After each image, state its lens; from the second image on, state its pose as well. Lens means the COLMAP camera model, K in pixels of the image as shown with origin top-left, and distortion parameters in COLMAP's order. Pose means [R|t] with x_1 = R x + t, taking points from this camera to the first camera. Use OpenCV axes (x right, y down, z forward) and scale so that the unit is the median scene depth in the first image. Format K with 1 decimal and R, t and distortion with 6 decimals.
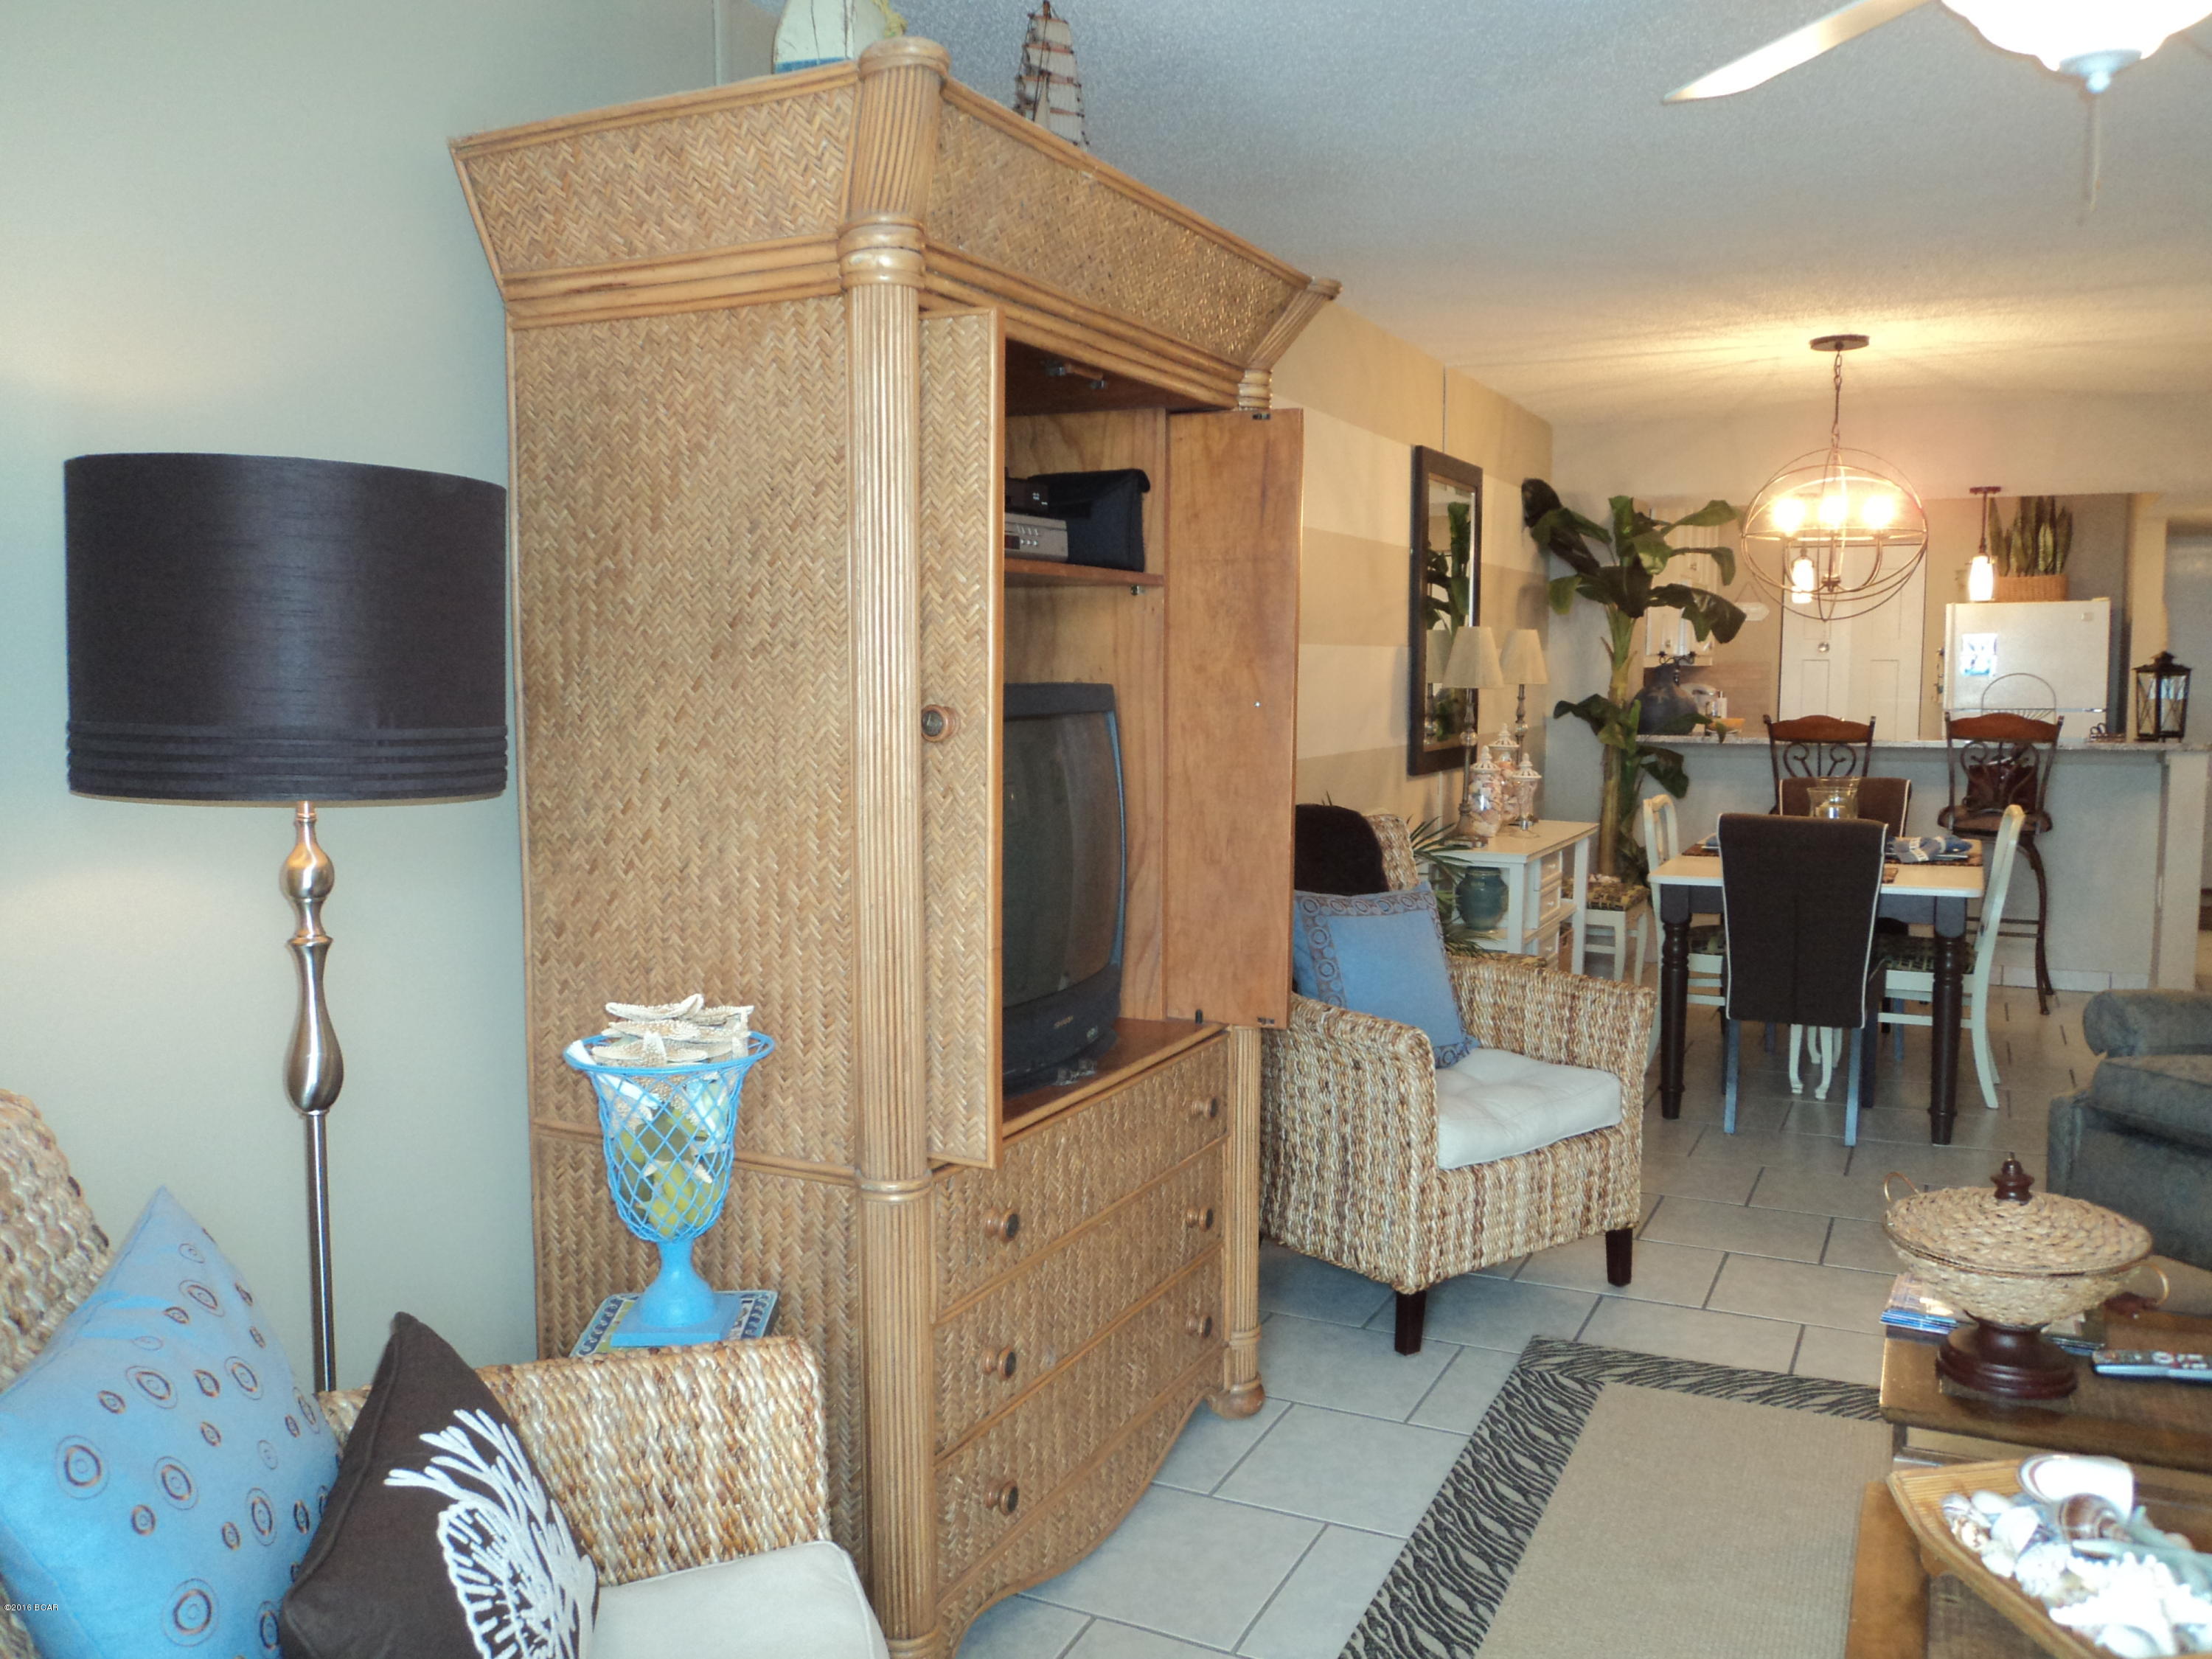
lens RADIAL K [[1826.4, 0, 1111.6], [0, 1826.4, 824.8], [0, 0, 1]] dist [0.004433, 0.010855]
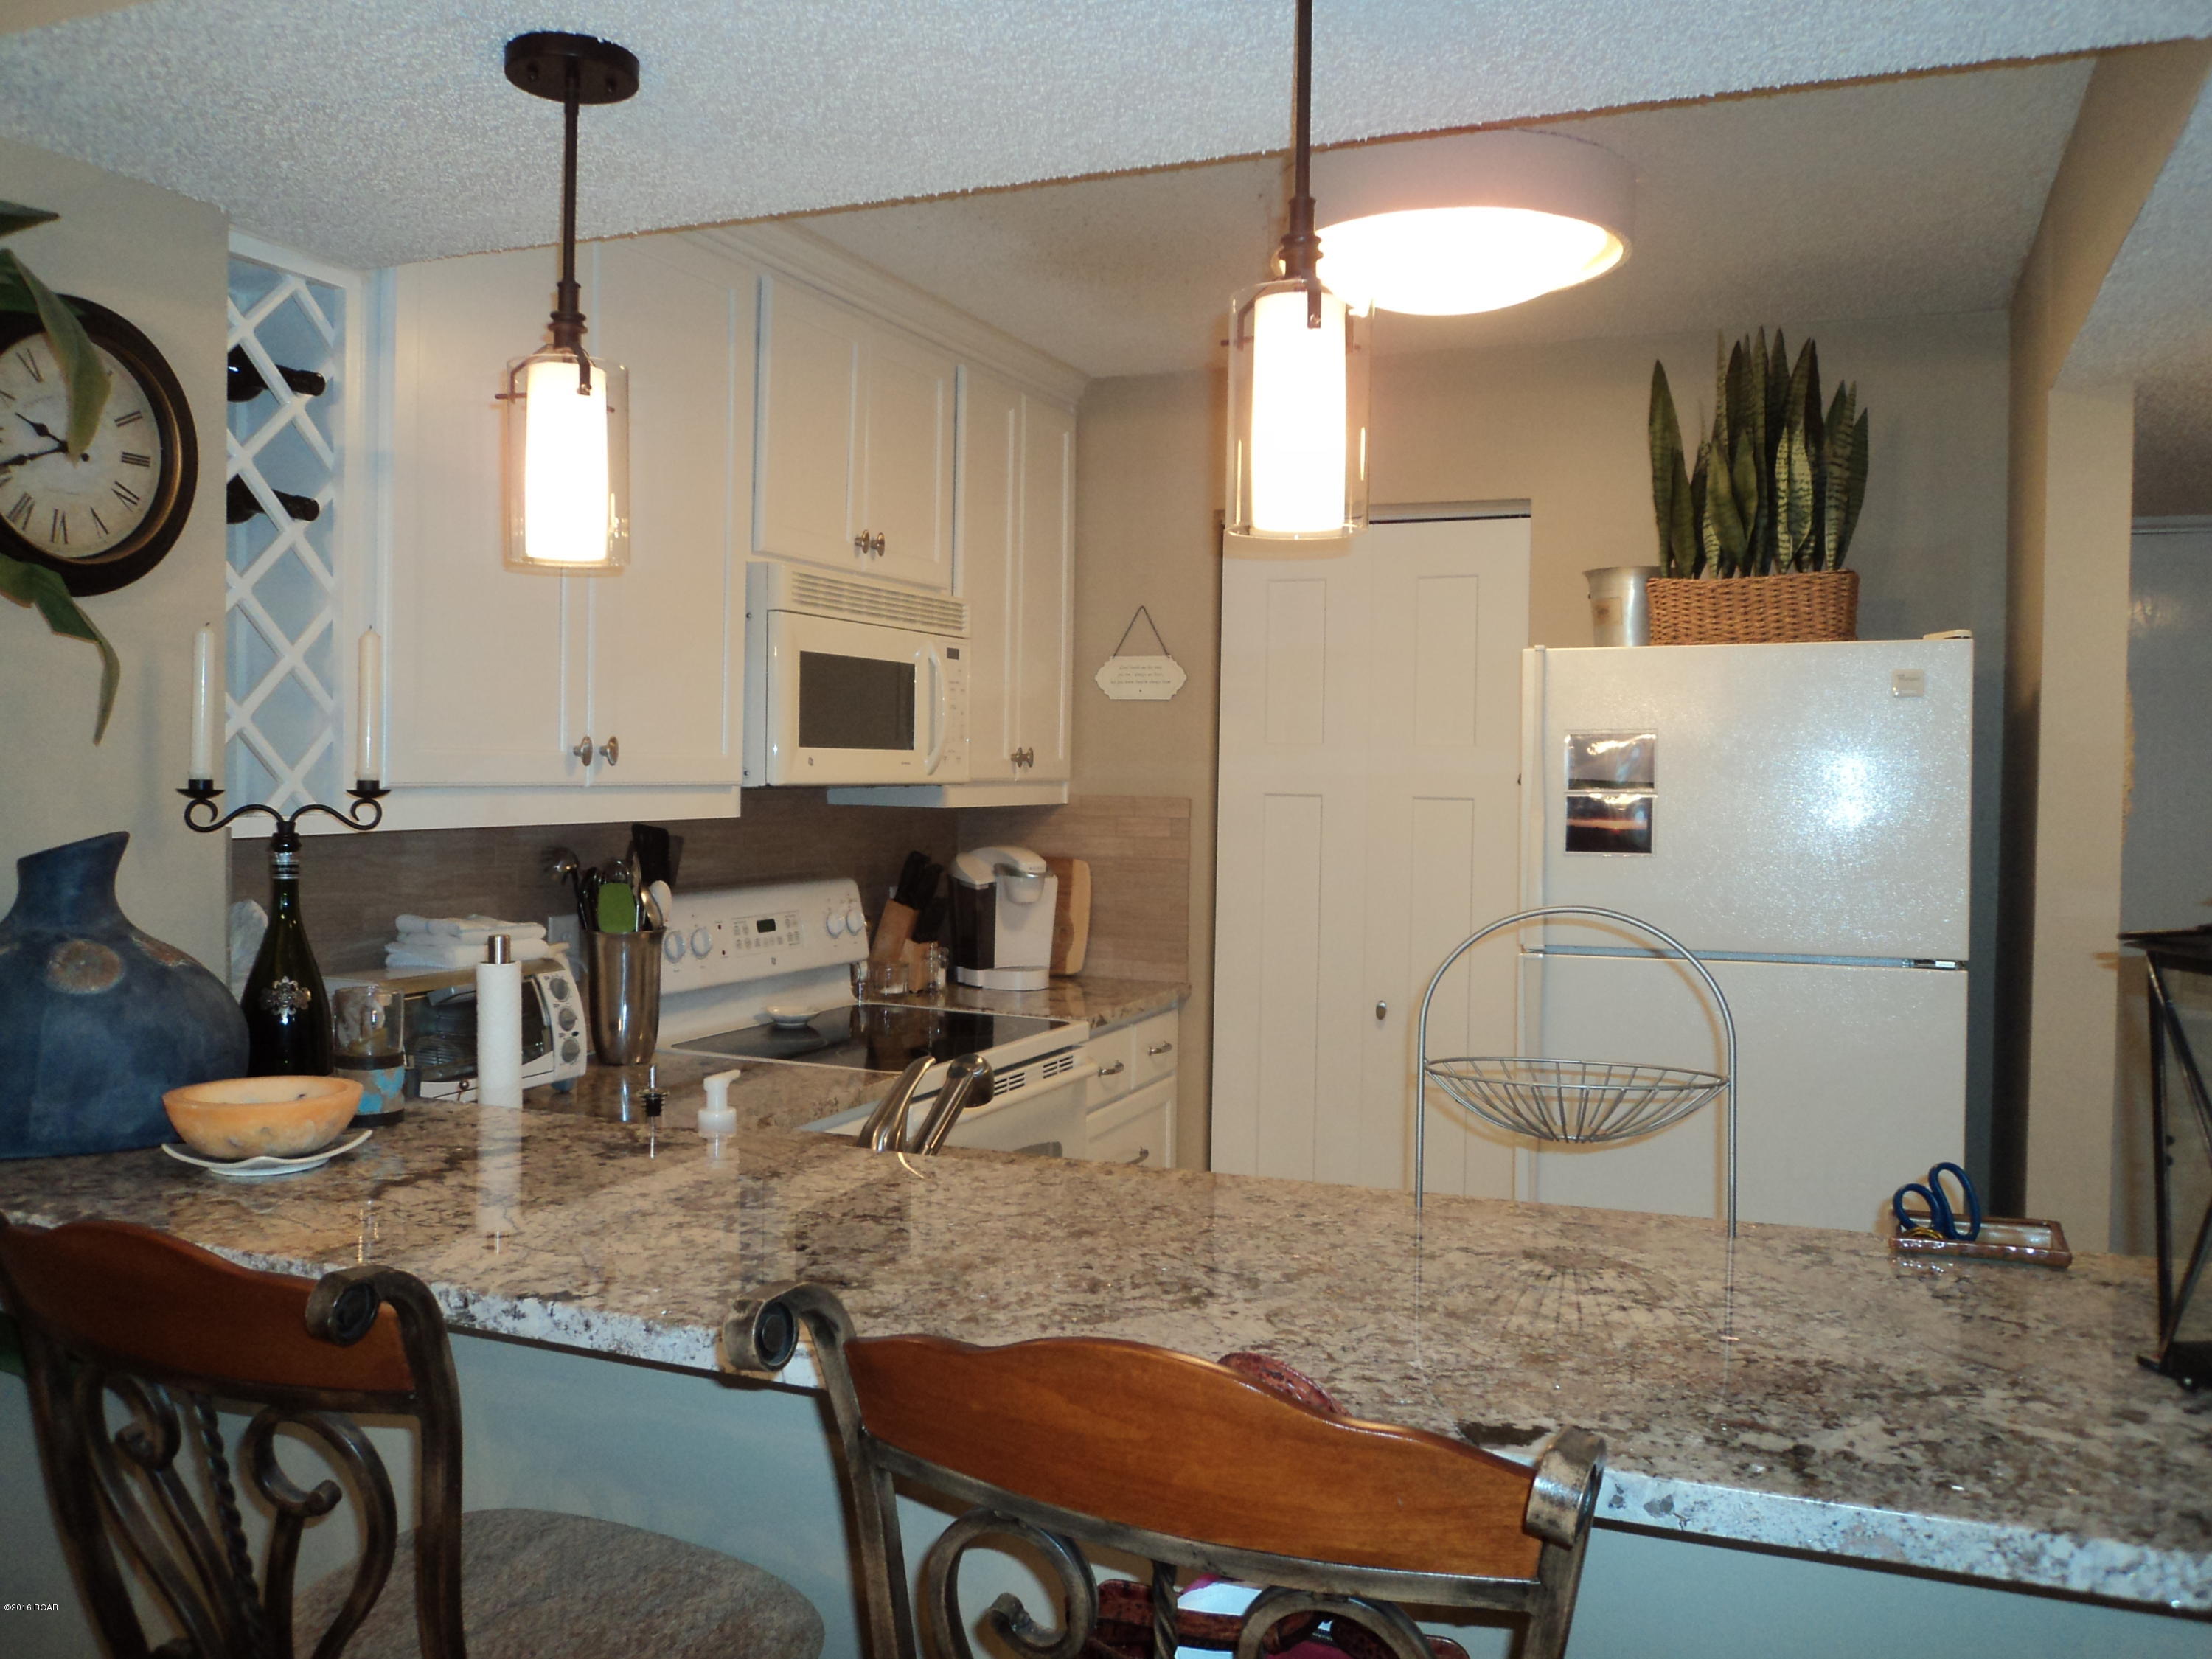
lens RADIAL K [[1826.4, 0, 1101.9], [0, 1826.4, 836.8], [0, 0, 1]] dist [0.004433, 0.010855]
pose [[0.996734, 0.010615, 0.080051, 0.795287], [-0.006151, 0.998423, -0.055807, -0.146668], [-0.080517, 0.055133, 0.995227, 1.507643]]
